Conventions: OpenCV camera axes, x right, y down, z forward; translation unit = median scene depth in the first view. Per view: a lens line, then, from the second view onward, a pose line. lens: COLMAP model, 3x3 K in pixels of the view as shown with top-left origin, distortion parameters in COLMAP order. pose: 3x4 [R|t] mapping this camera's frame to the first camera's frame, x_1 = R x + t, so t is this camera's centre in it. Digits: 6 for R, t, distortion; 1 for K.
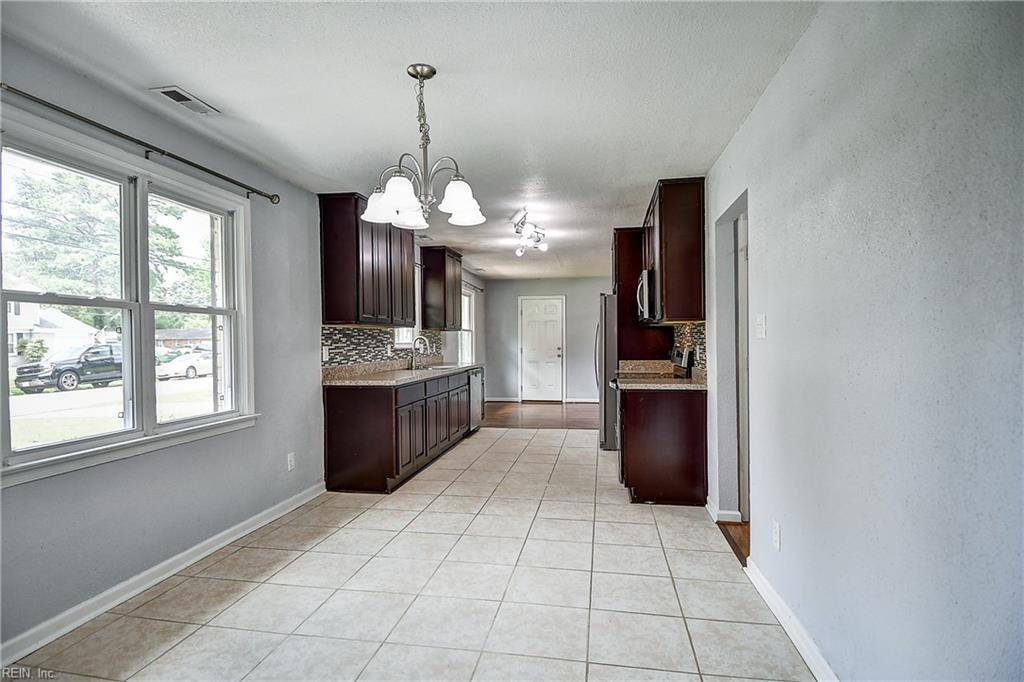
lens RADIAL K [[541.9, 0, 501.9], [0, 541.9, 347.1], [0, 0, 1]] dist [0.015109, -0.019795]
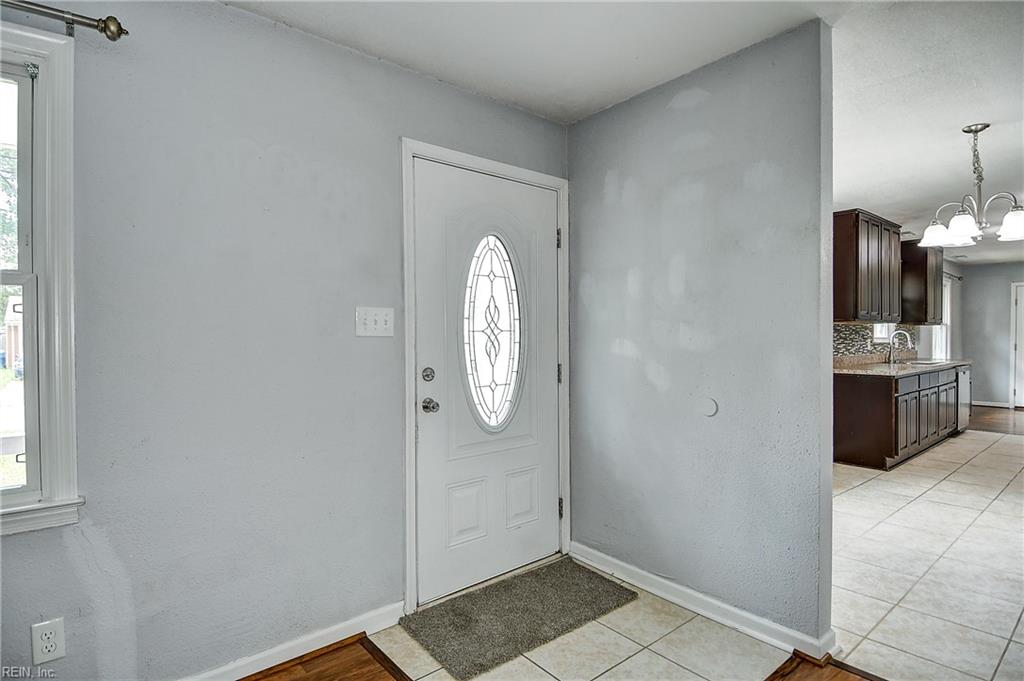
lens RADIAL K [[541.9, 0, 515.7], [0, 541.9, 343.0], [0, 0, 1]] dist [0.015109, -0.019795]
pose [[0.776826, 0.022555, -0.629311, -0.071791], [-0.016495, 0.999744, 0.015470, -0.001842], [0.629499, -0.001637, 0.777000, -0.268192]]
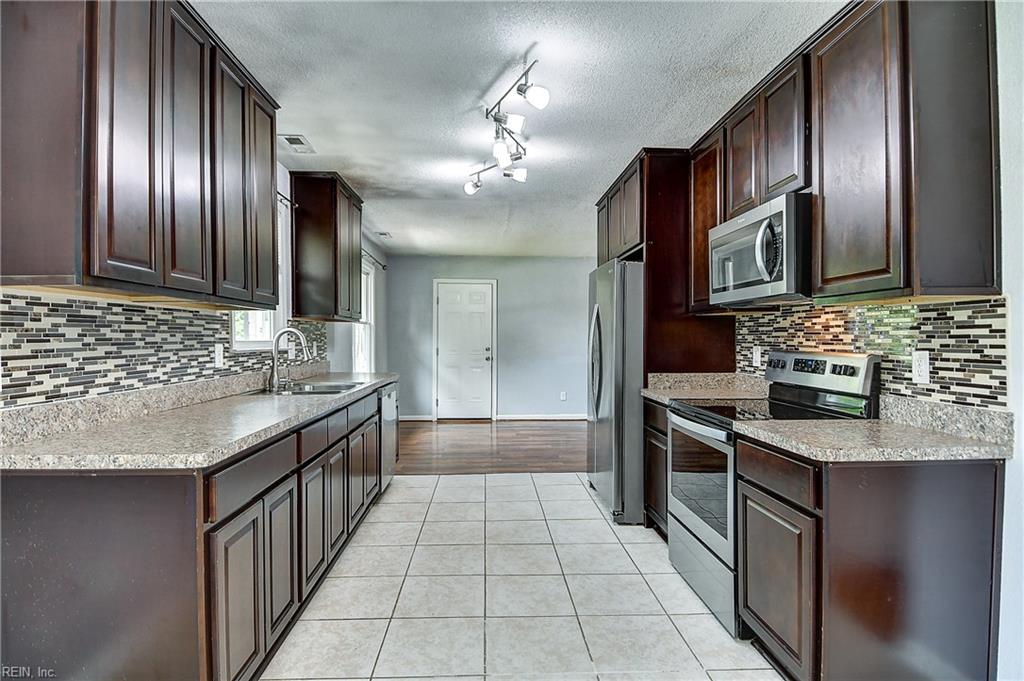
lens RADIAL K [[541.9, 0, 520.8], [0, 541.9, 350.1], [0, 0, 1]] dist [0.015109, -0.019795]
pose [[0.969490, 0.003320, 0.245108, -0.063090], [-0.005448, 0.999953, 0.008006, -0.004444], [-0.245070, -0.009097, 0.969463, 0.445770]]
